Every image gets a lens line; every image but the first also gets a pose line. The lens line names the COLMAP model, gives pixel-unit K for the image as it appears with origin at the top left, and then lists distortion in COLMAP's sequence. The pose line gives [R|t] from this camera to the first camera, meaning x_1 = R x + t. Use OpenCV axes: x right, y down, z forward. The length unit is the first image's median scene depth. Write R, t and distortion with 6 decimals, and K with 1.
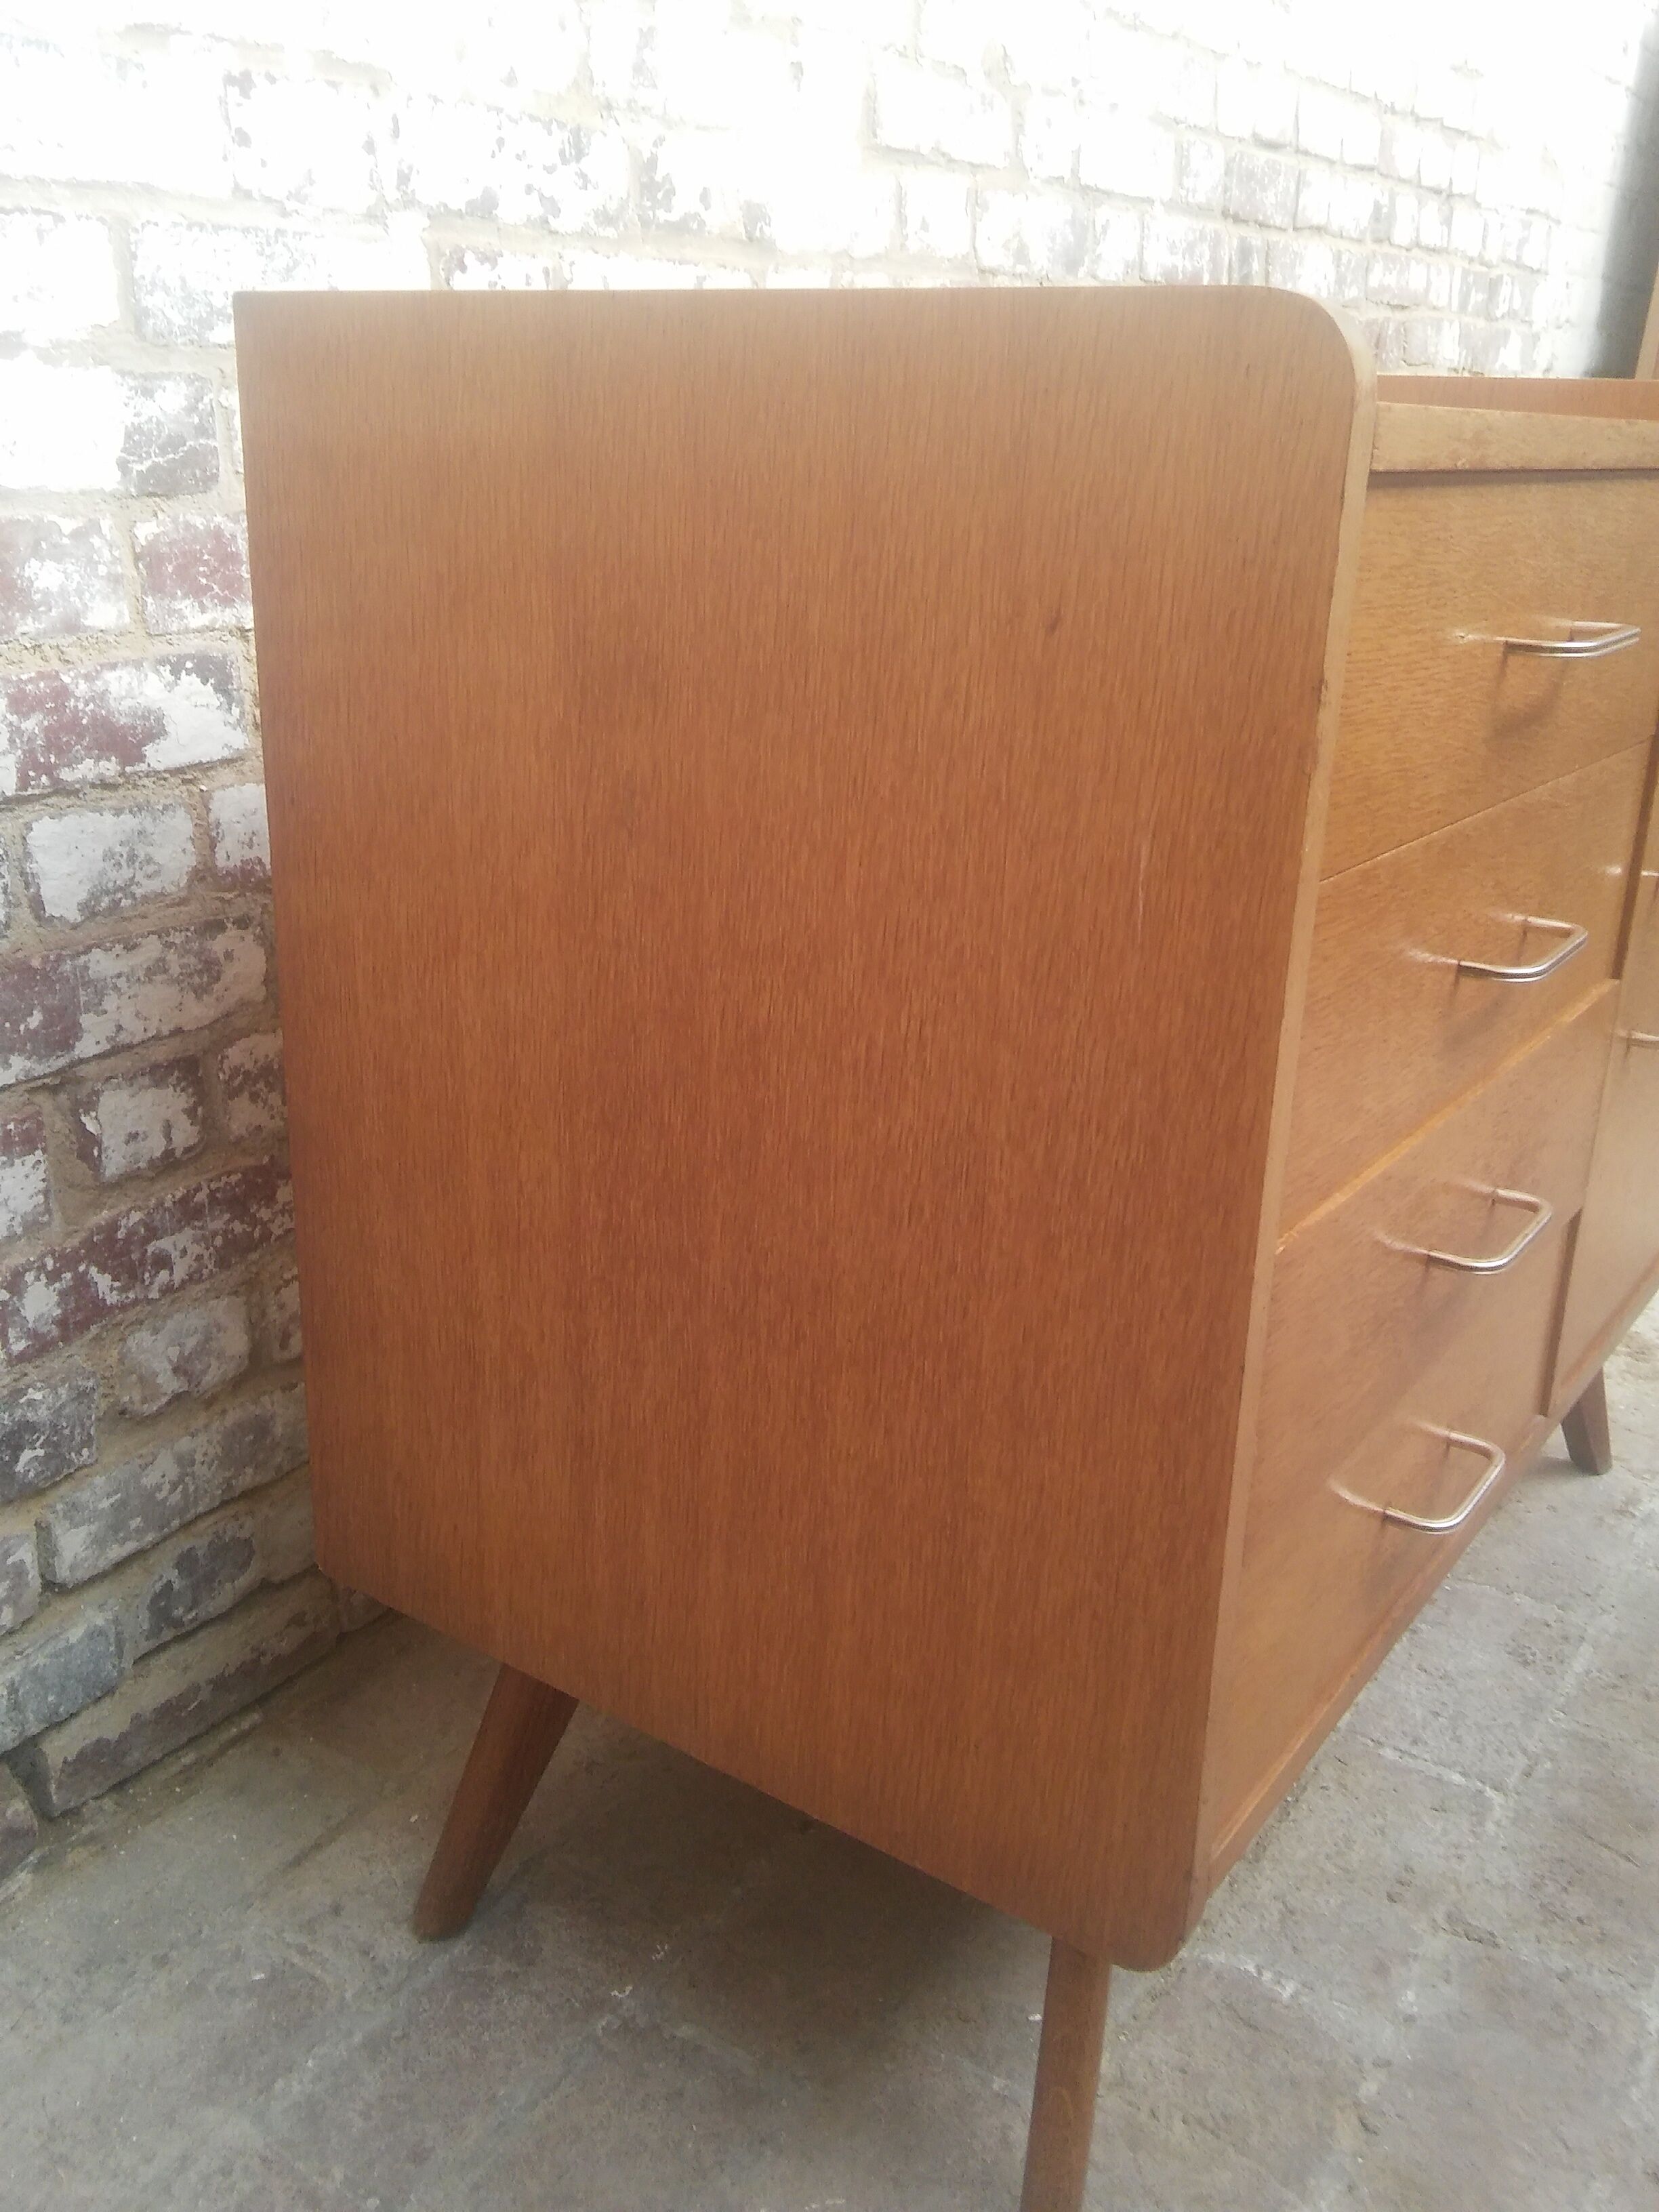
lens RADIAL K [[1973.1, 0, 829.5], [0, 1973.1, 1106.0], [0, 0, 1]] dist [0.056119, -0.108993]
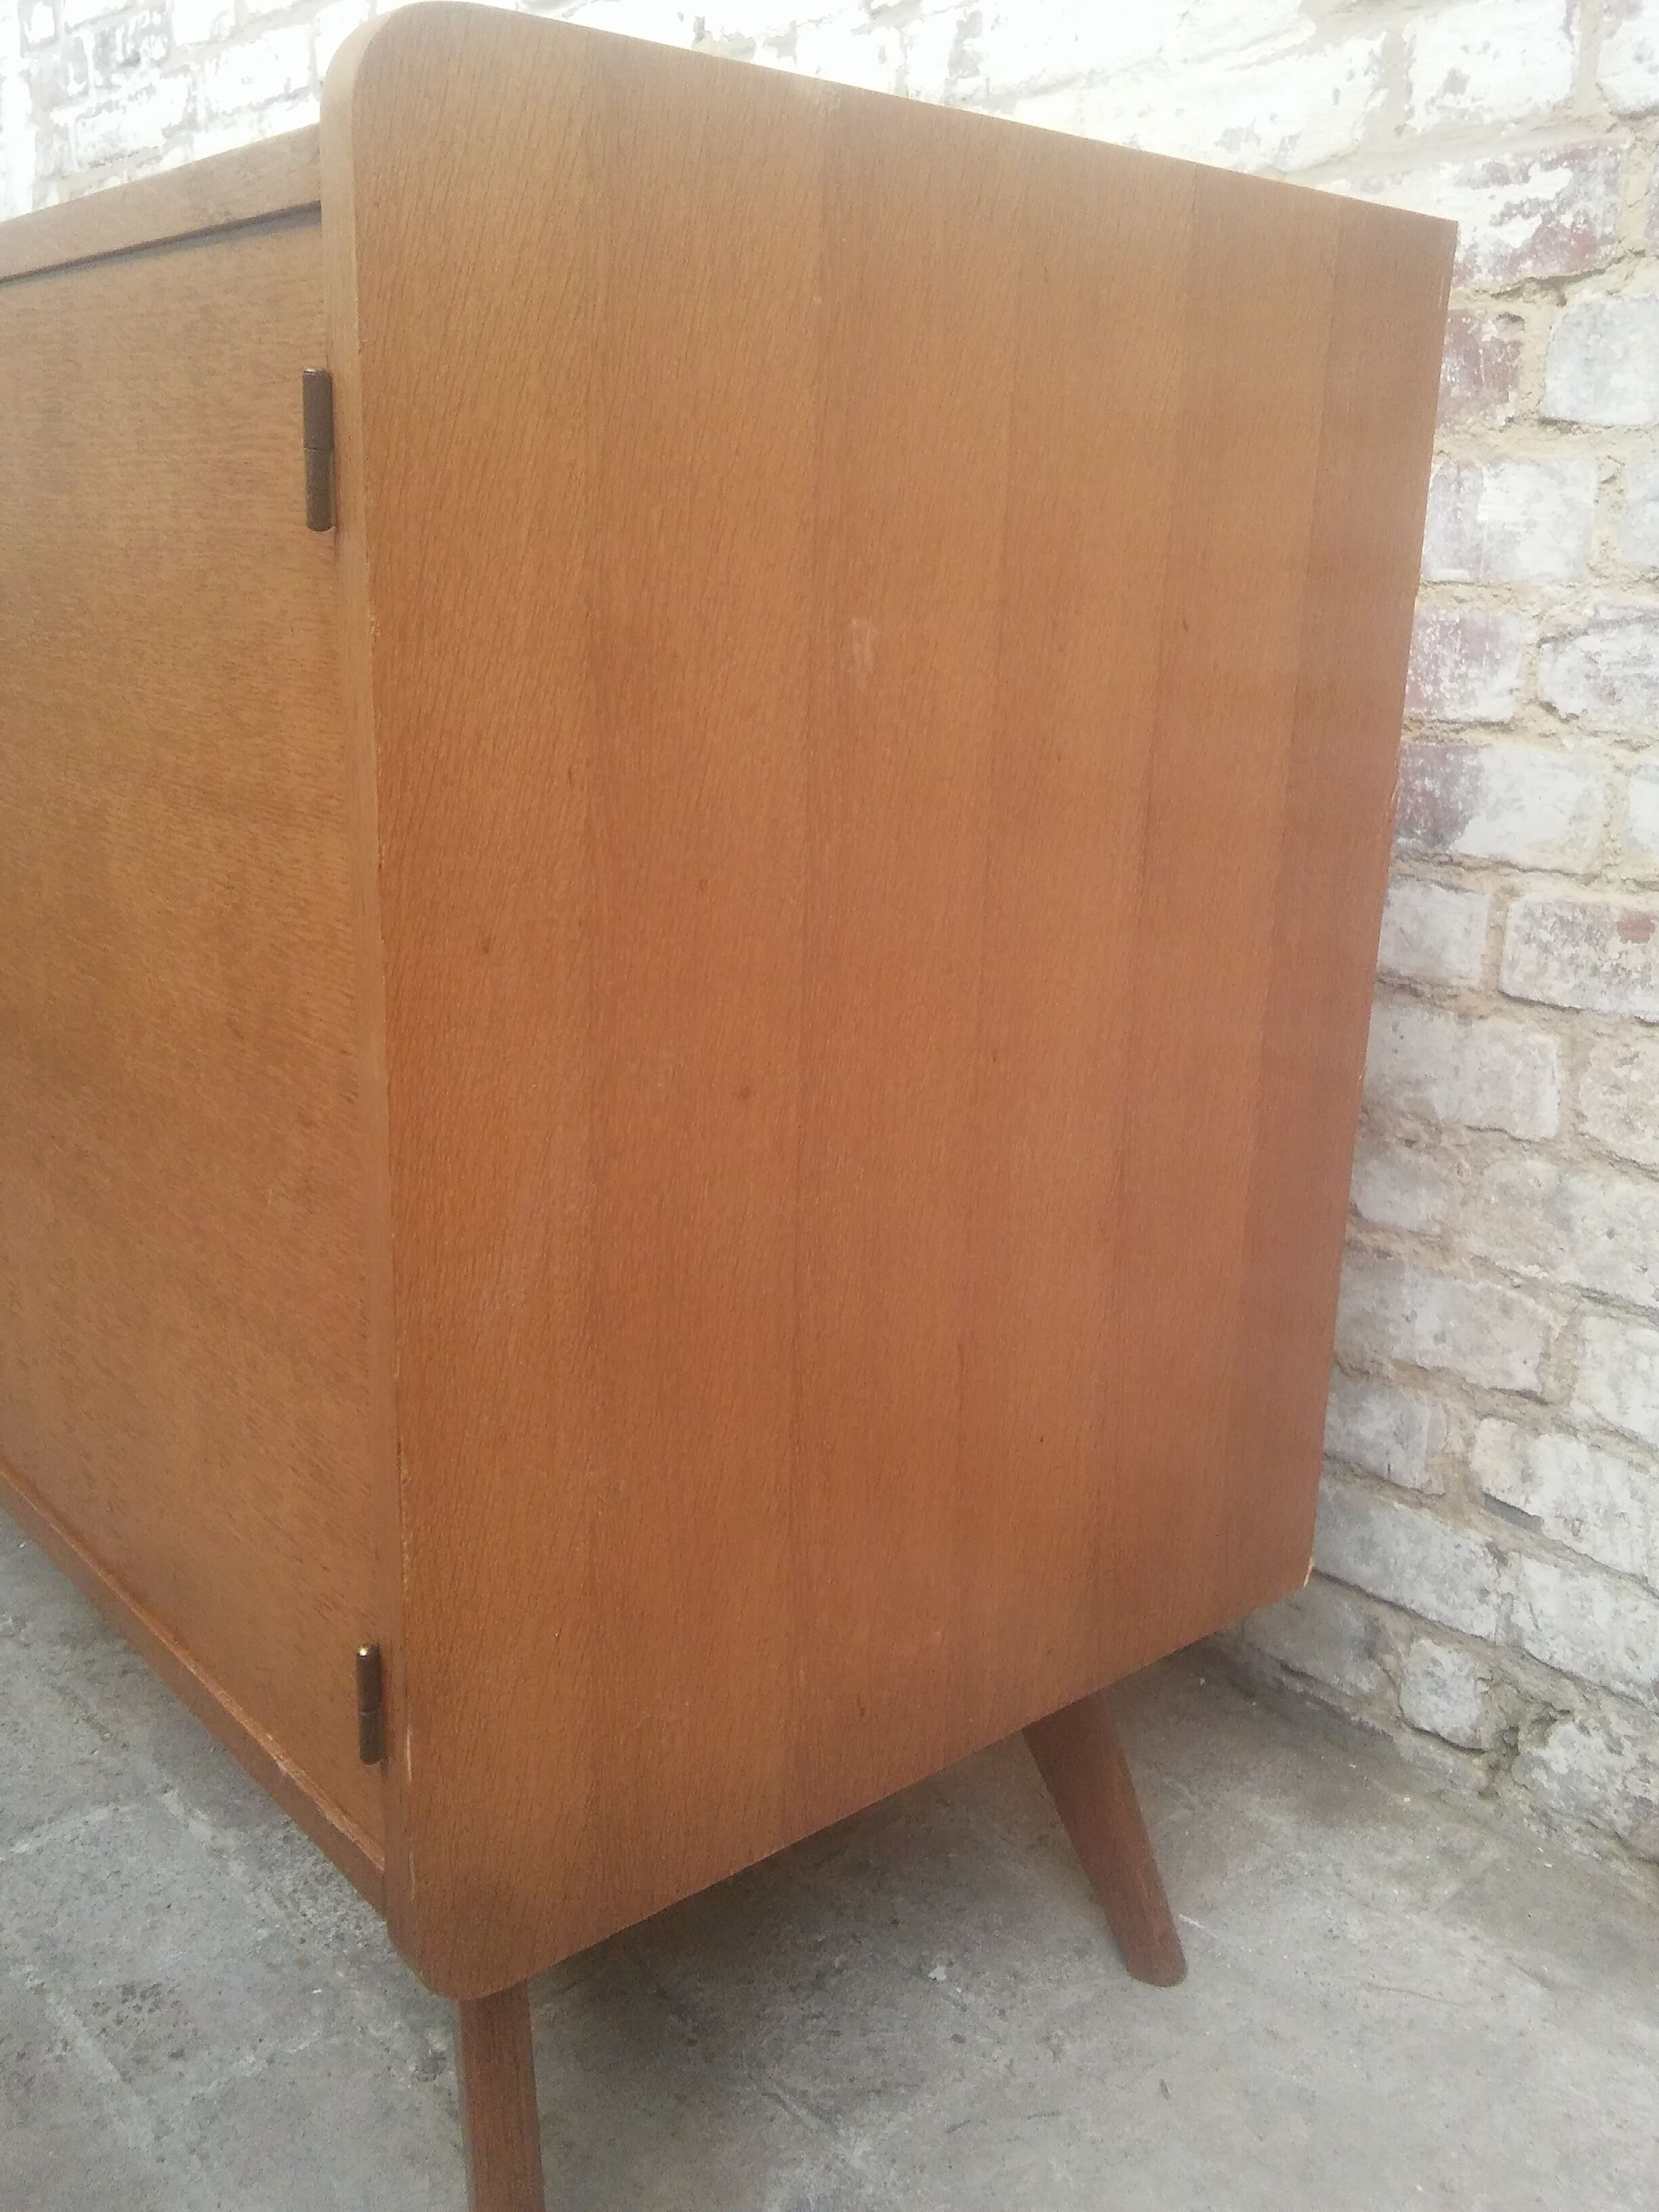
lens RADIAL K [[1975.2, 0, 807.9], [0, 1975.2, 1108.6], [0, 0, 1]] dist [0.083282, -0.158901]
pose [[-0.266540, 0.228284, -0.936399, 1.074267], [-0.346250, 0.884009, 0.314070, -0.383888], [0.899482, 0.407940, -0.156580, 1.435887]]
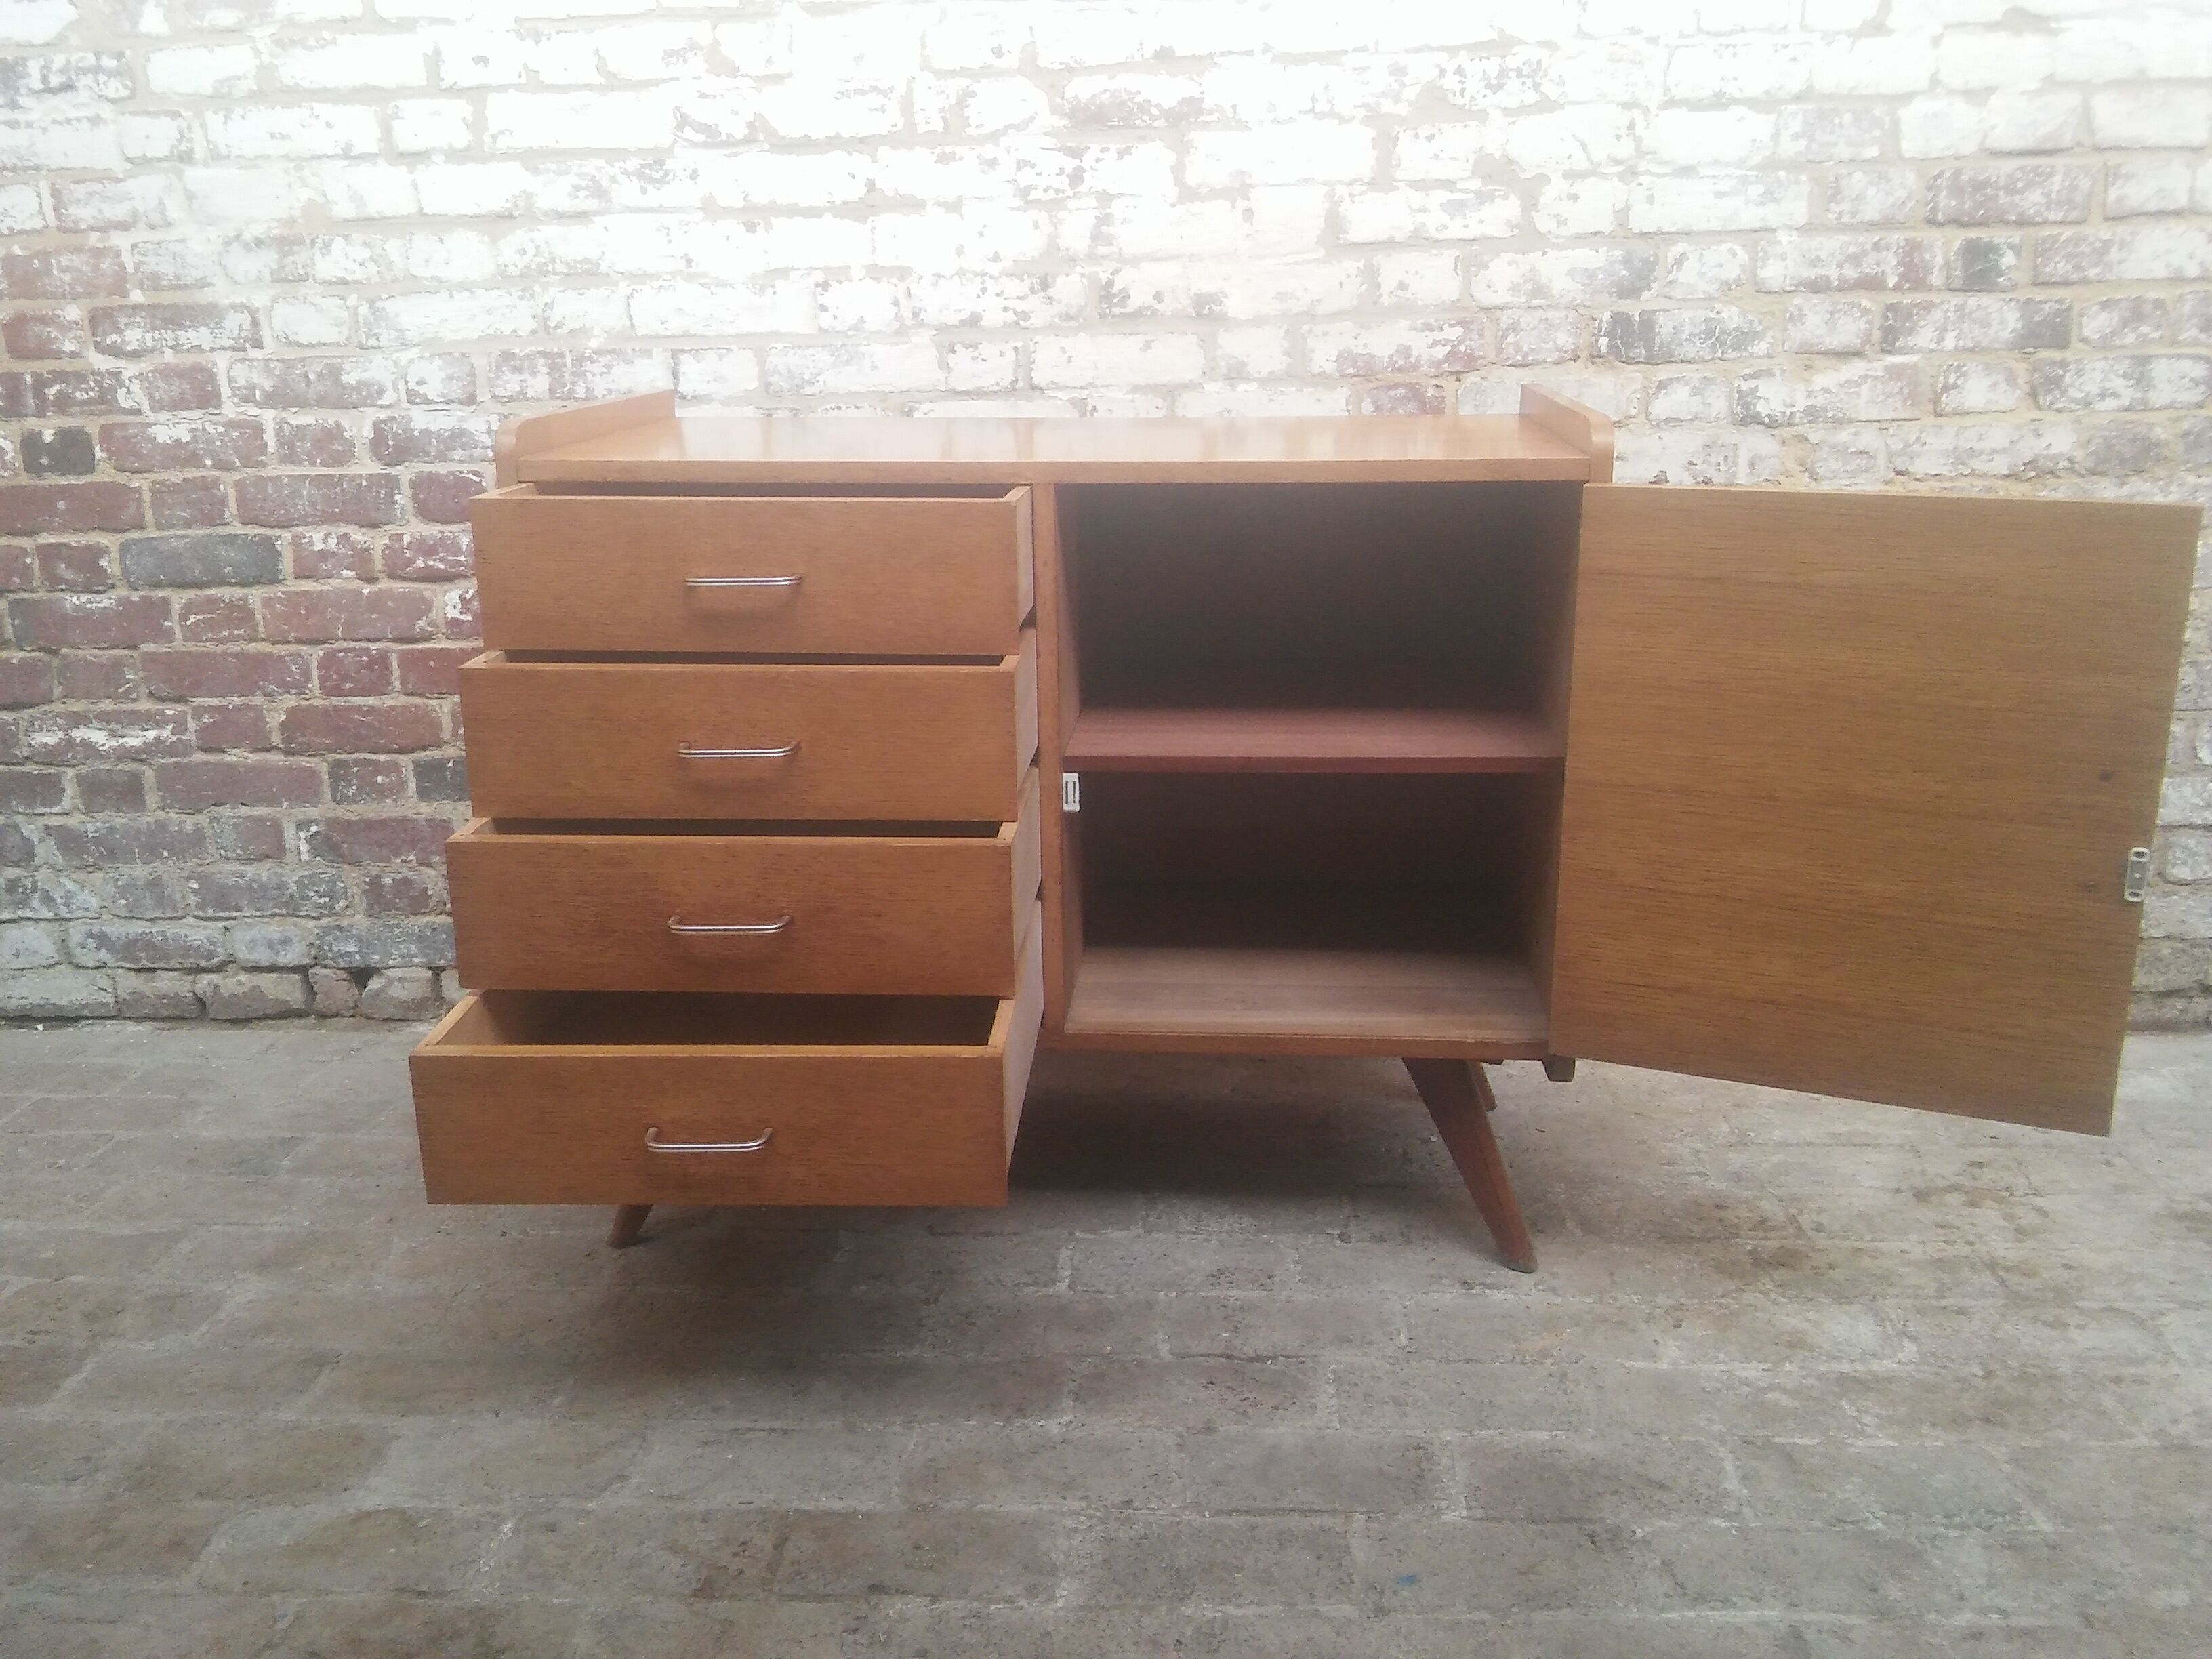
lens RADIAL K [[1956.5, 0, 1106.0], [0, 1956.5, 829.5], [0, 0, 1]] dist [0.078358, -0.142136]
pose [[0.505600, 0.208693, -0.837147, 1.725086], [-0.258559, 0.962358, 0.083748, -0.160421], [0.823113, 0.174109, 0.540528, 0.120616]]
